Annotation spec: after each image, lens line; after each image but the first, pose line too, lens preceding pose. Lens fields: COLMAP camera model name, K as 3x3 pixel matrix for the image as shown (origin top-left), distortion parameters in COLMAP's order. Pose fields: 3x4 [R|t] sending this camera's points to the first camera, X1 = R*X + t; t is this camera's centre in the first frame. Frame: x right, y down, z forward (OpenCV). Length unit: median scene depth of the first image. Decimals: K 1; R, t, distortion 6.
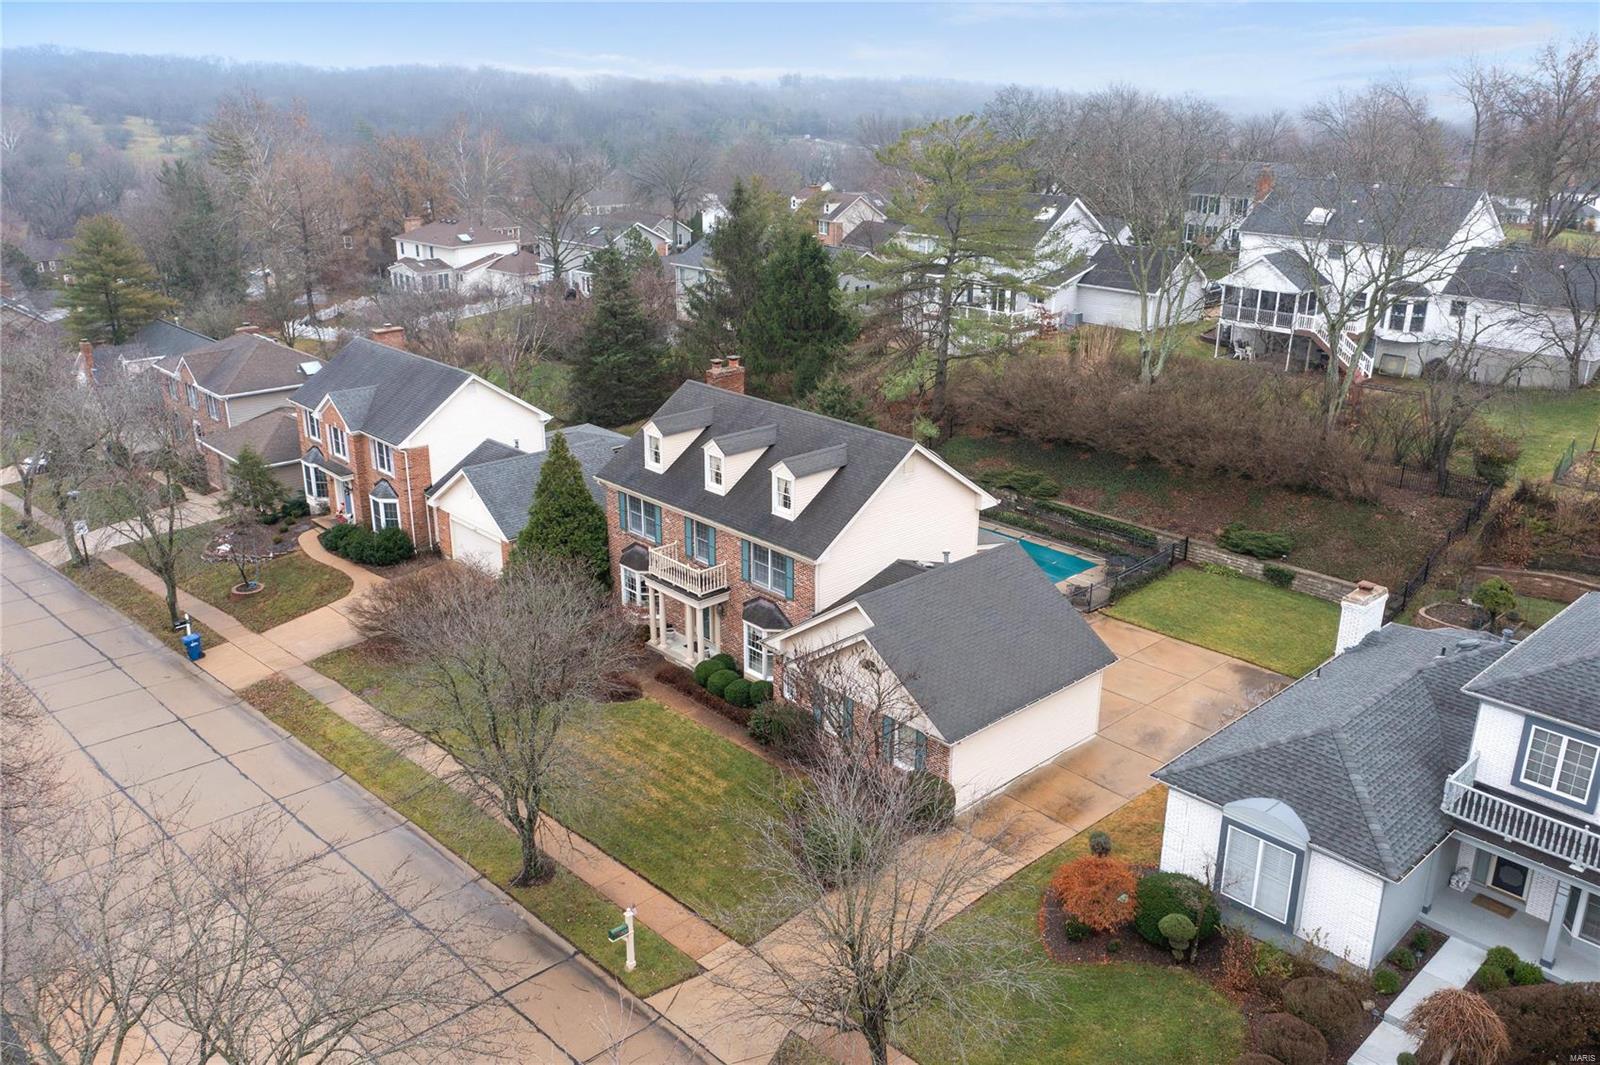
lens RADIAL K [[1265.1, 0, 800.0], [0, 1265.1, 532.5], [0, 0, 1]] dist [-0.003704, 0.002484]
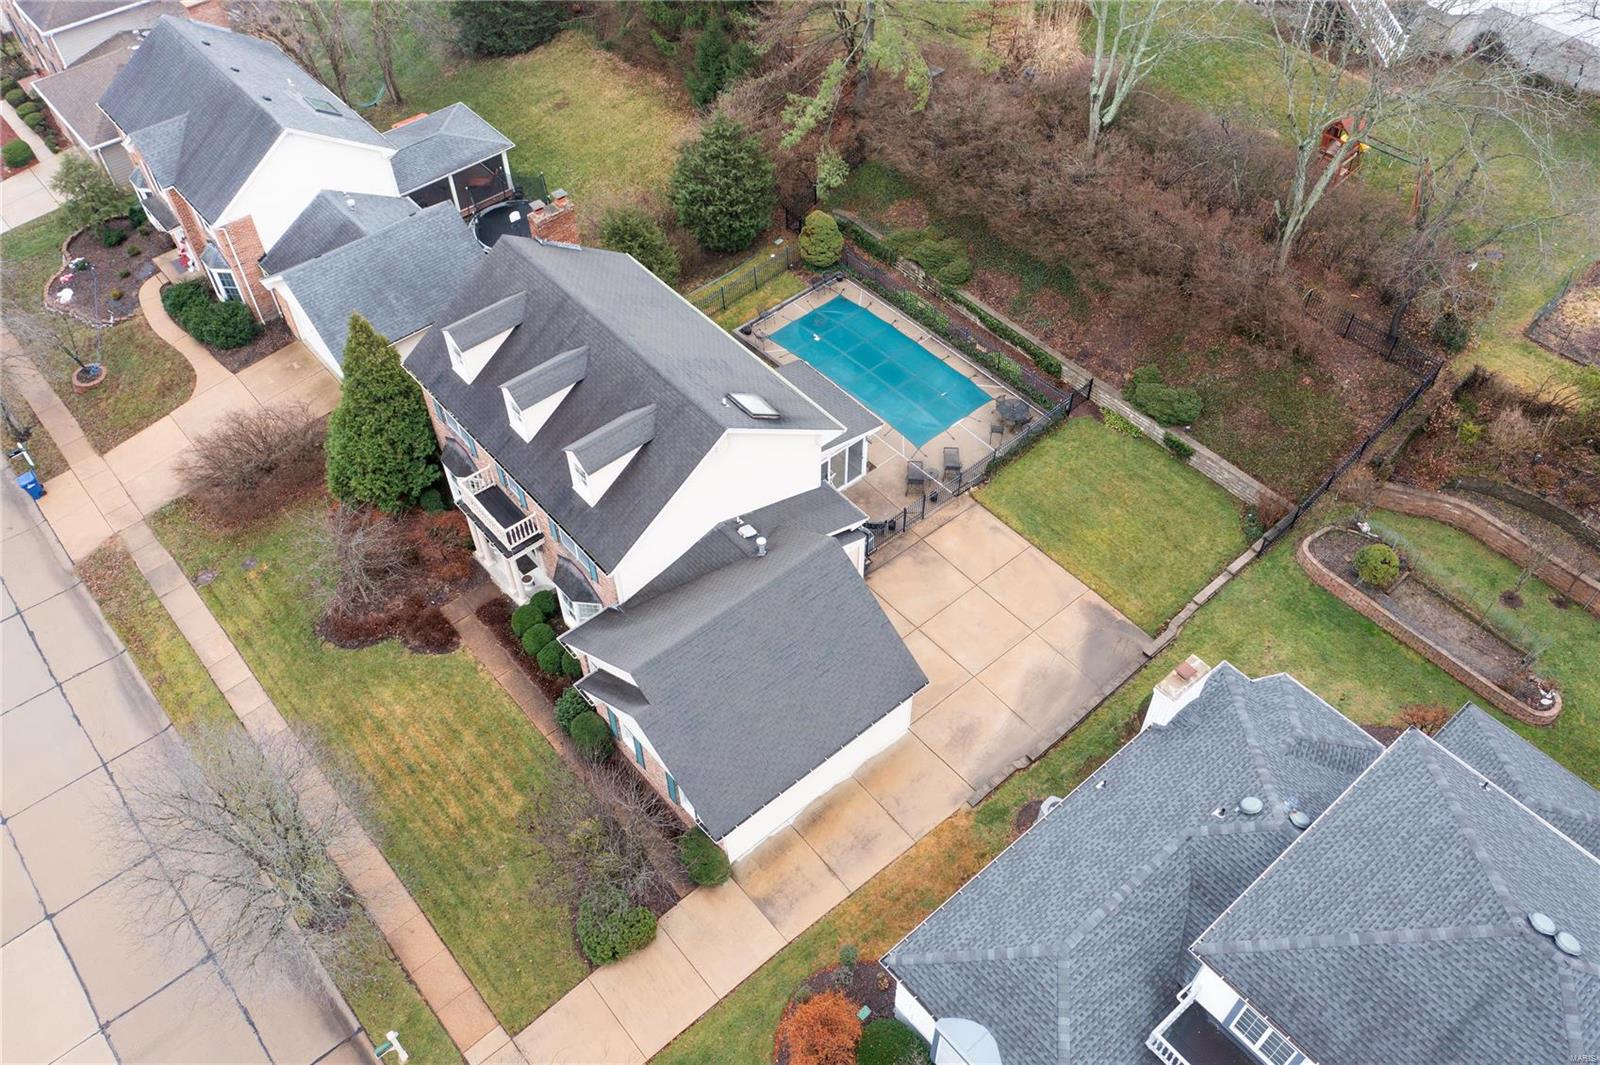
lens RADIAL K [[1265.1, 0, 800.0], [0, 1265.1, 532.5], [0, 0, 1]] dist [-0.003704, 0.002484]
pose [[0.998986, 0.025130, -0.037364, 0.149161], [-0.003528, 0.870908, 0.491434, -0.370291], [0.044891, -0.490803, 0.870113, 0.177027]]
